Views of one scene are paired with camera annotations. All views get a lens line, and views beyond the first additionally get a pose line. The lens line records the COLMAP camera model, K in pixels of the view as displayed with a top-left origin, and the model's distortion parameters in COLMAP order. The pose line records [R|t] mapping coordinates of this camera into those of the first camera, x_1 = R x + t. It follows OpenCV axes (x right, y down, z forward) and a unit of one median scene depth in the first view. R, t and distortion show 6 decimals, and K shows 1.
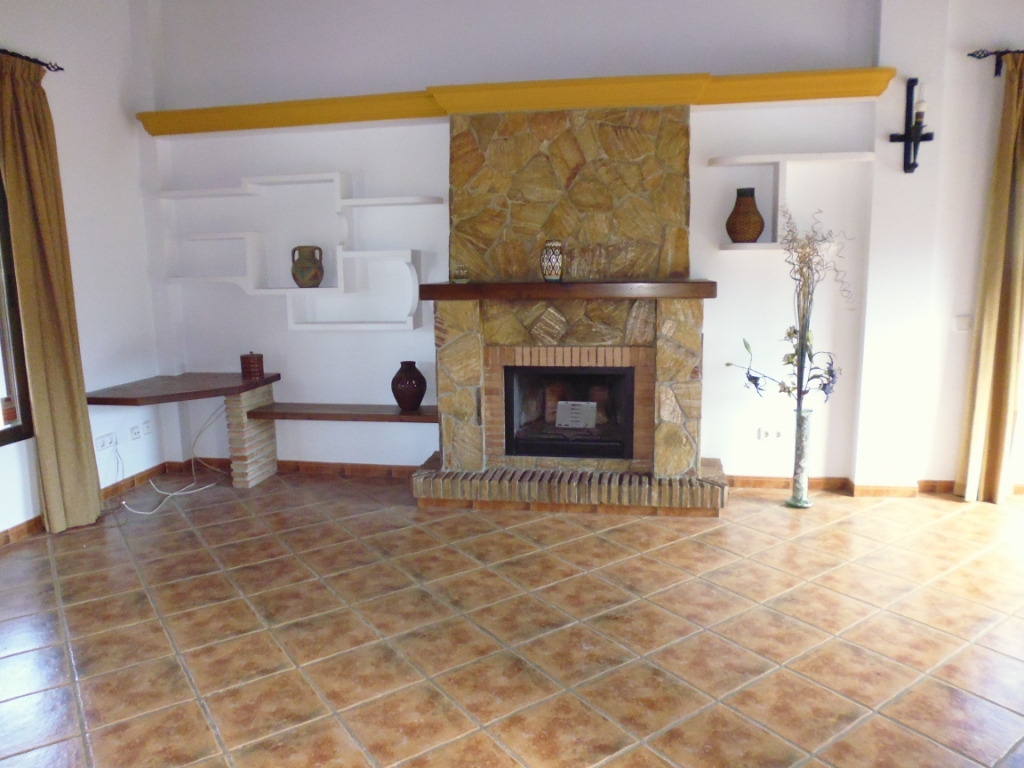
lens RADIAL K [[737.3, 0, 515.3], [0, 737.3, 380.9], [0, 0, 1]] dist [-0.074484, 0.040879]
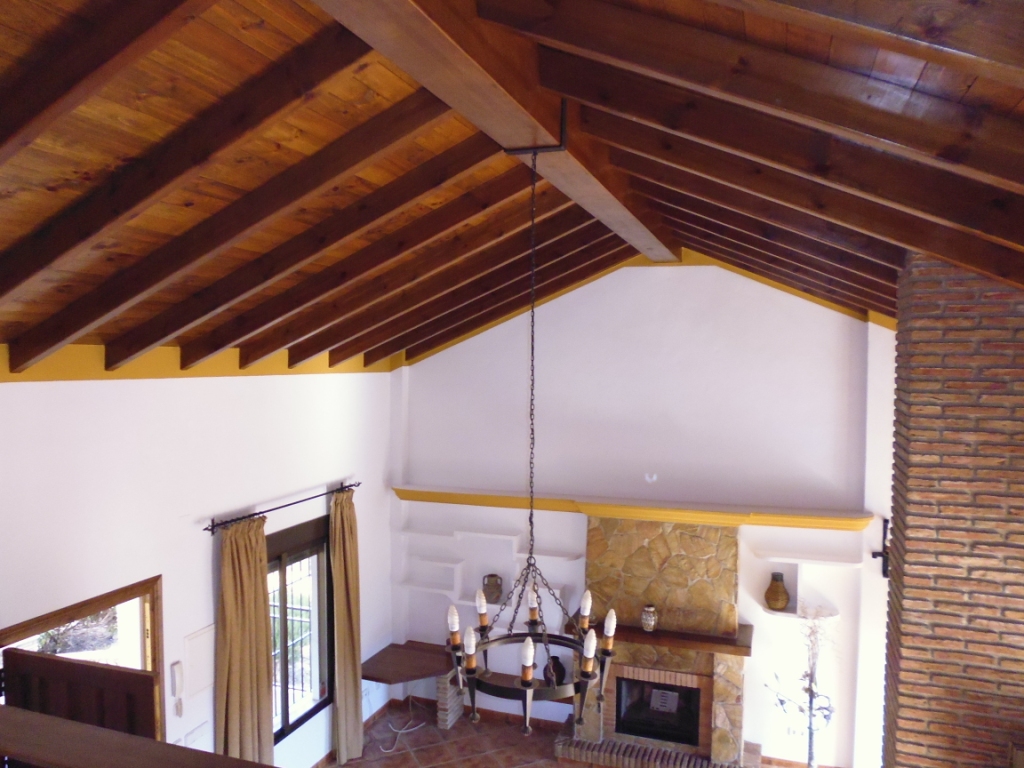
lens RADIAL K [[737.3, 0, 515.3], [0, 737.3, 380.9], [0, 0, 1]] dist [-0.074484, 0.040879]
pose [[0.984571, 0.024533, -0.173257, 0.027186], [-0.046340, 0.991328, -0.122965, -0.456682], [0.168738, 0.129097, 0.977170, -0.652163]]
